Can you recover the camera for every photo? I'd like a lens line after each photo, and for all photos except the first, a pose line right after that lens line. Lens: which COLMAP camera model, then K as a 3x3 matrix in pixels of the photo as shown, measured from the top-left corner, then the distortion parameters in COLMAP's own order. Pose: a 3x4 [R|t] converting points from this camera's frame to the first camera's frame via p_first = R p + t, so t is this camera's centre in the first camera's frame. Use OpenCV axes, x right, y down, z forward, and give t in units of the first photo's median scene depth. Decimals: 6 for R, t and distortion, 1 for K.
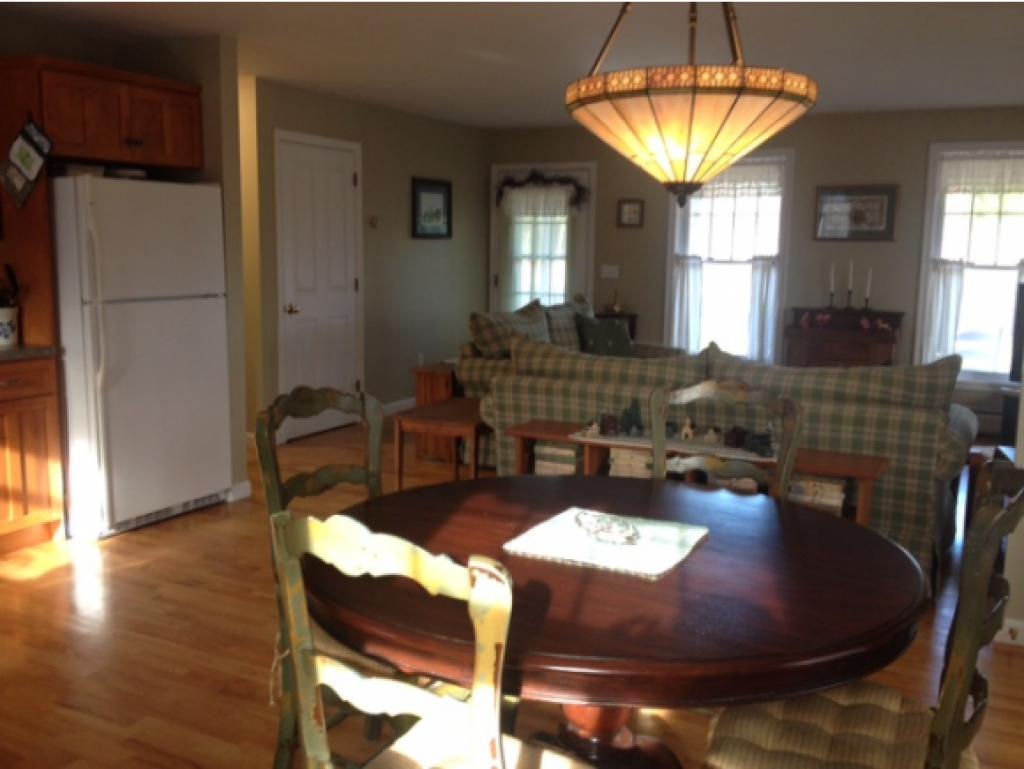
lens RADIAL K [[956.3, 0, 507.8], [0, 956.3, 382.9], [0, 0, 1]] dist [0.107267, -0.220421]
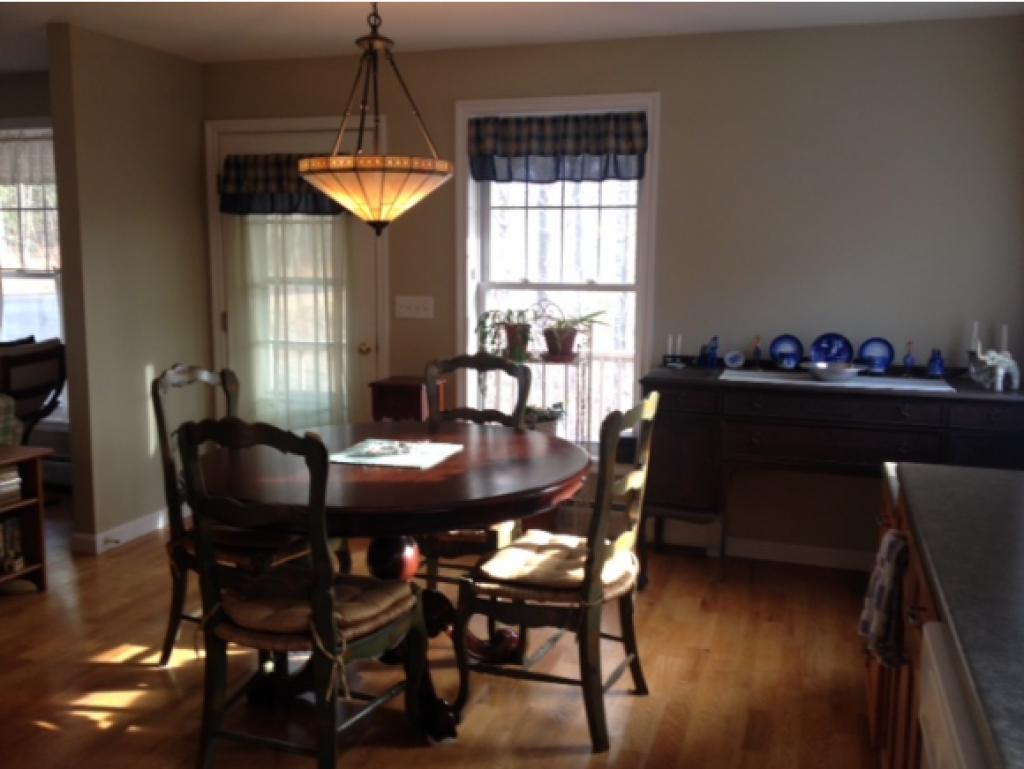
lens RADIAL K [[956.3, 0, 507.8], [0, 956.3, 382.9], [0, 0, 1]] dist [0.107267, -0.220421]
pose [[-0.176885, -0.144363, 0.973587, -0.372034], [0.128476, 0.977334, 0.168261, -0.048672], [-0.975810, 0.154845, -0.154328, 0.280916]]
